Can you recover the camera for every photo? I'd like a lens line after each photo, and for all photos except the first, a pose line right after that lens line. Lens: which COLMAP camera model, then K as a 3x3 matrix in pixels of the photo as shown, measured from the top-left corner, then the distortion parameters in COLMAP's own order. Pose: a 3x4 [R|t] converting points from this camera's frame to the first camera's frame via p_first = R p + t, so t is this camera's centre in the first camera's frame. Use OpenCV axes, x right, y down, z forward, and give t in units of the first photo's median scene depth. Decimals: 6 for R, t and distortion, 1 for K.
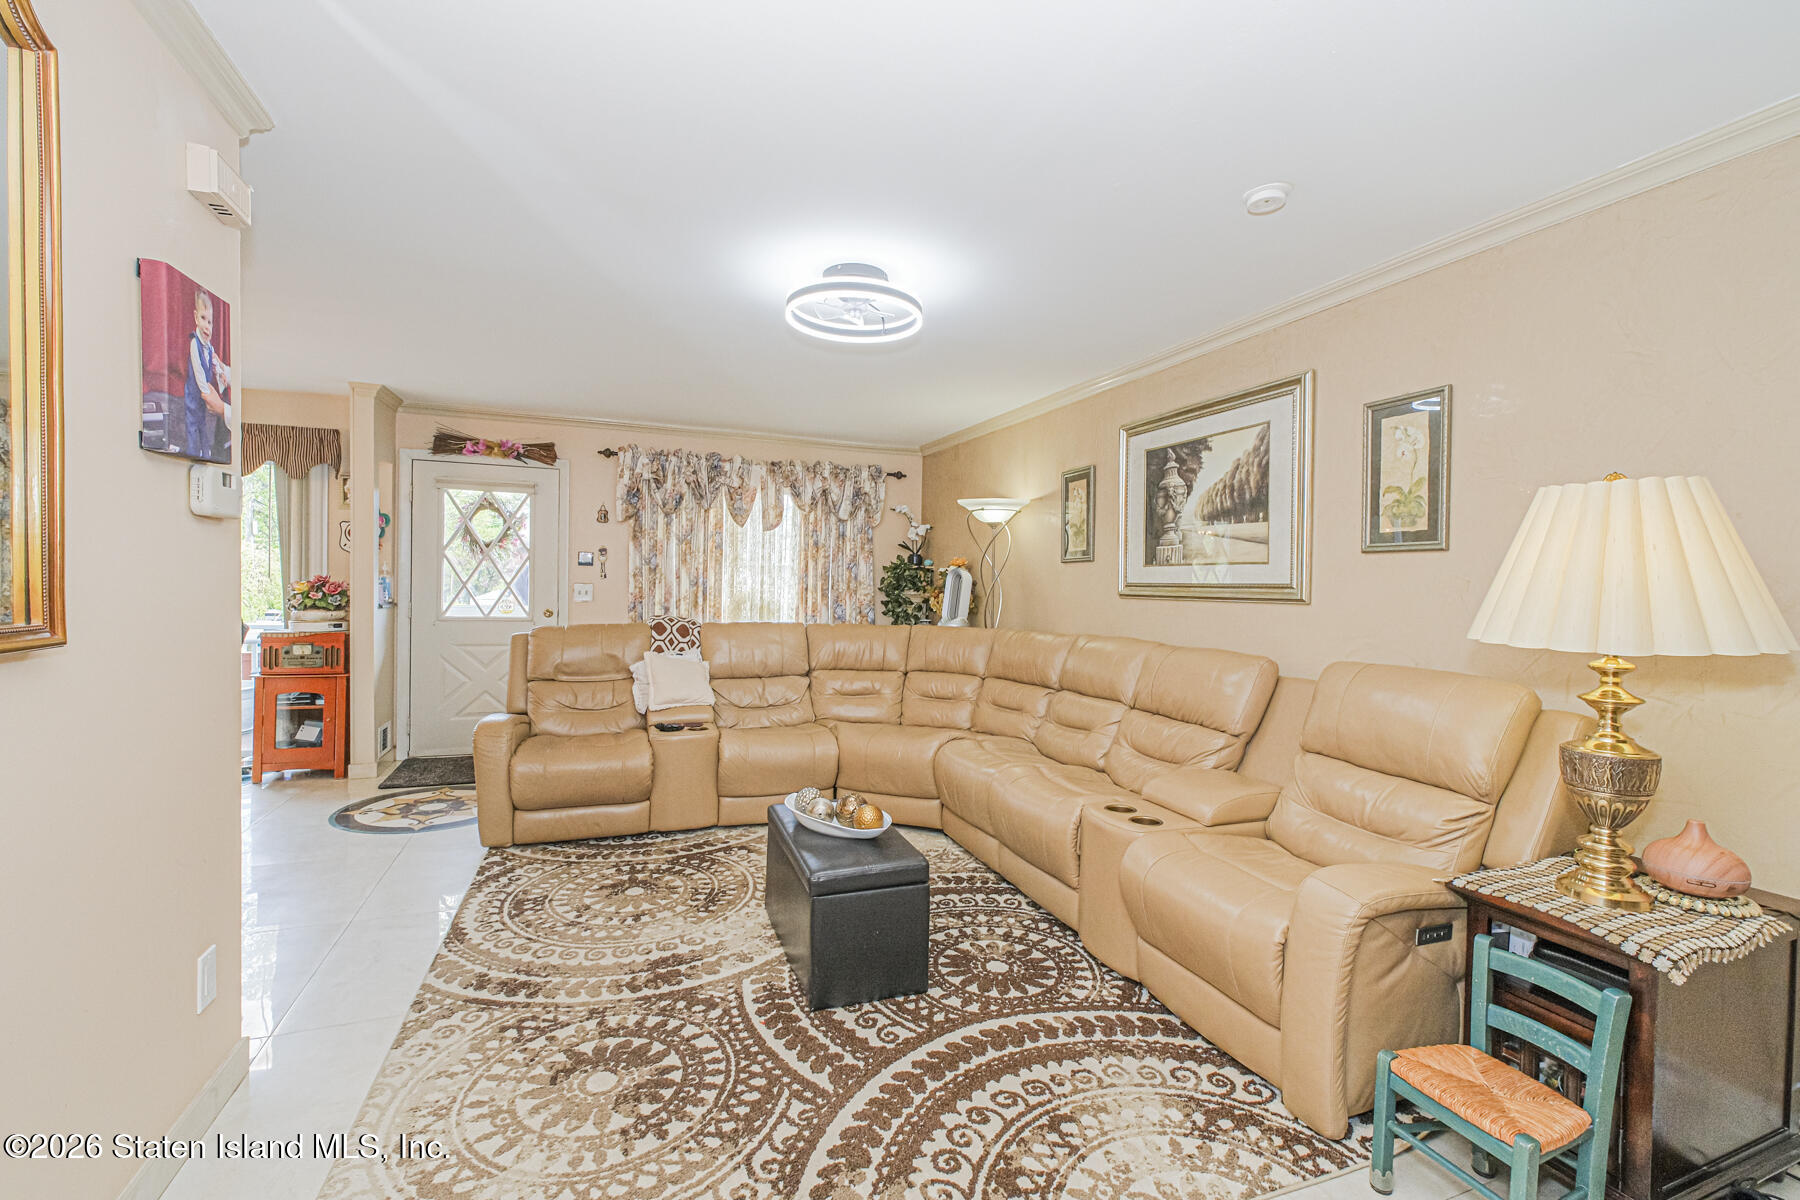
lens RADIAL K [[771.6, 0, 880.4], [0, 771.6, 596.1], [0, 0, 1]] dist [-0.002656, 0.000204]
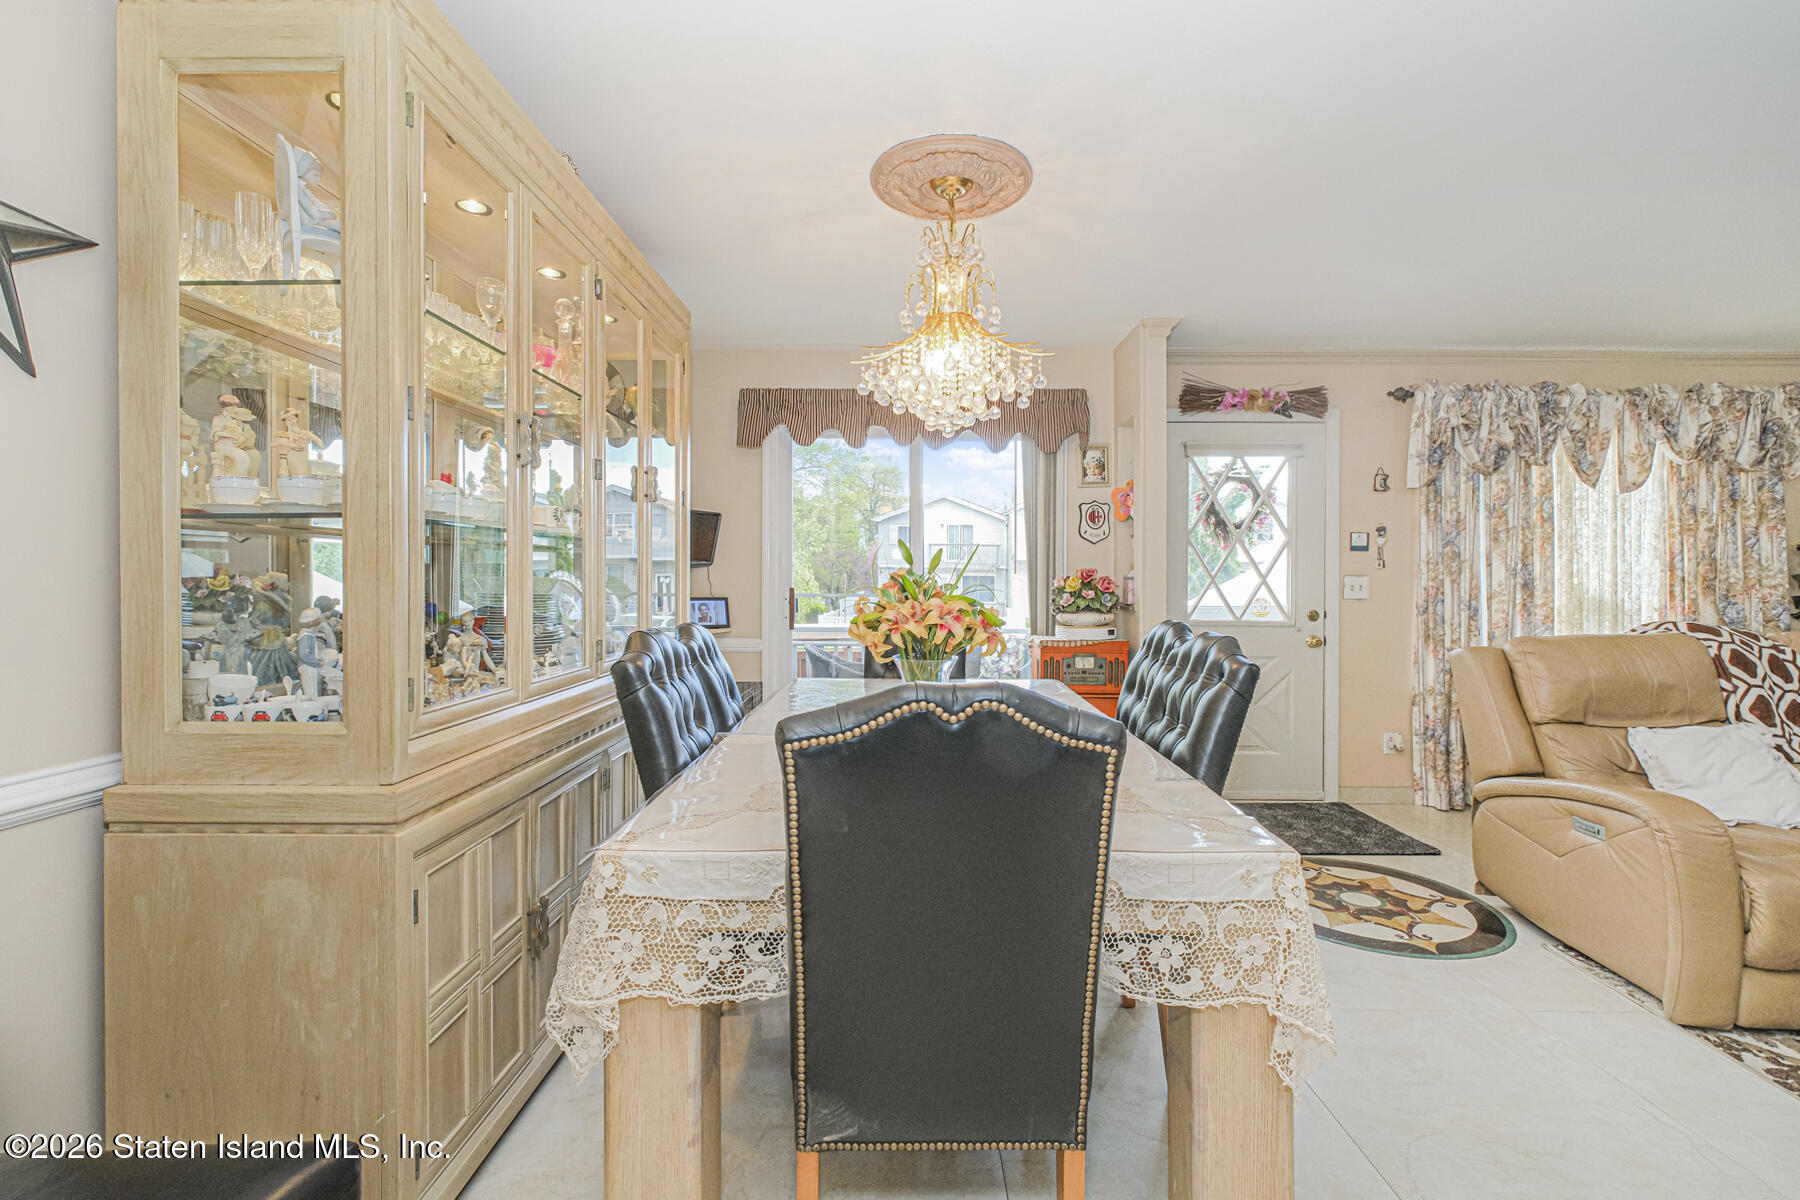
lens RADIAL K [[771.6, 0, 891.4], [0, 771.6, 591.6], [0, 0, 1]] dist [-0.002656, 0.000204]
pose [[0.929302, -0.011501, -0.369140, -0.577301], [0.009523, 0.999929, -0.007181, 0.000024], [0.369197, 0.003158, 0.929346, 0.167553]]
